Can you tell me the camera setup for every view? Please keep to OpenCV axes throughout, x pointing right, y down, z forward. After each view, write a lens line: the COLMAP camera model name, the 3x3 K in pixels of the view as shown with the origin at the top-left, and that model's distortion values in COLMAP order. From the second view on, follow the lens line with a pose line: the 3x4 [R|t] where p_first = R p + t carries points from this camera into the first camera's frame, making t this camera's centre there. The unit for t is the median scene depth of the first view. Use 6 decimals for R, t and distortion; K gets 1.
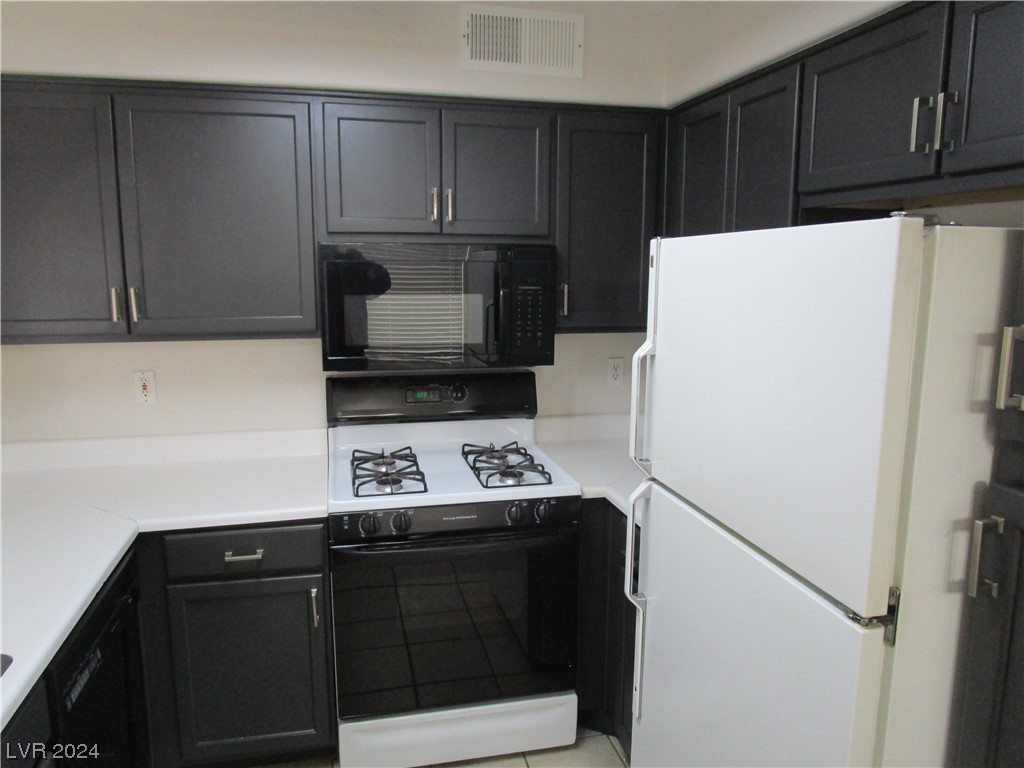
lens RADIAL K [[746.6, 0, 522.2], [0, 746.6, 381.4], [0, 0, 1]] dist [-0.023735, 0.009699]
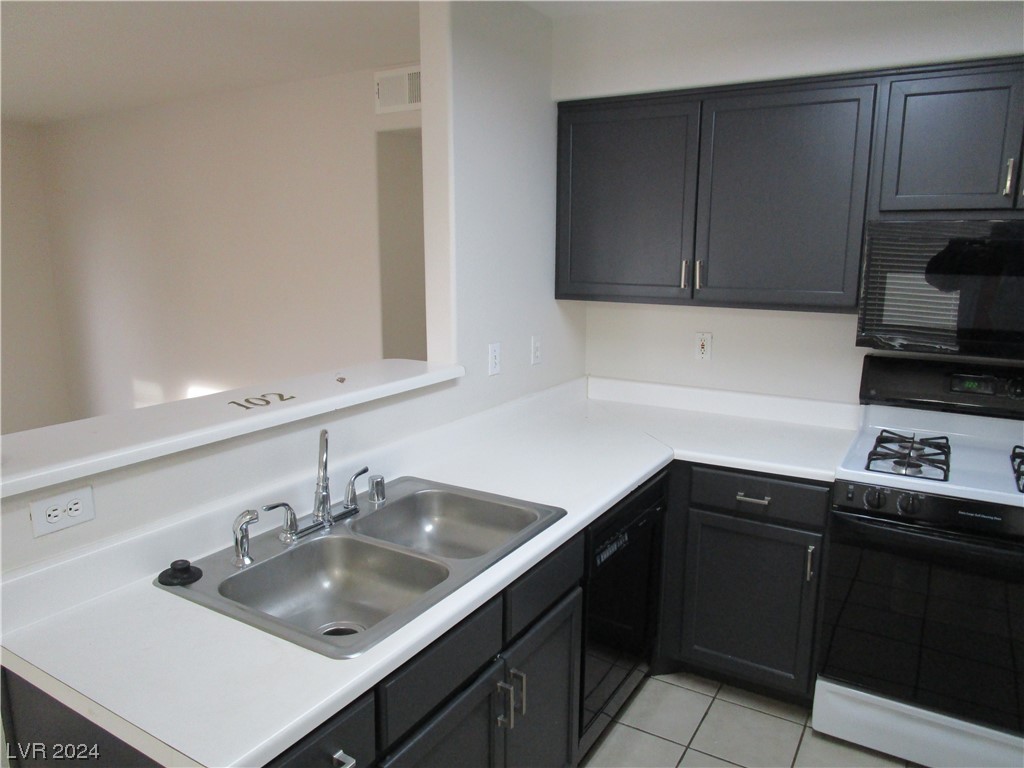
lens RADIAL K [[746.6, 0, 506.4], [0, 746.6, 382.4], [0, 0, 1]] dist [-0.023735, 0.009699]
pose [[0.703612, 0.126975, -0.699147, 0.123680], [-0.116754, 0.991191, 0.062515, 0.029871], [0.700927, 0.037642, 0.712239, -0.072797]]
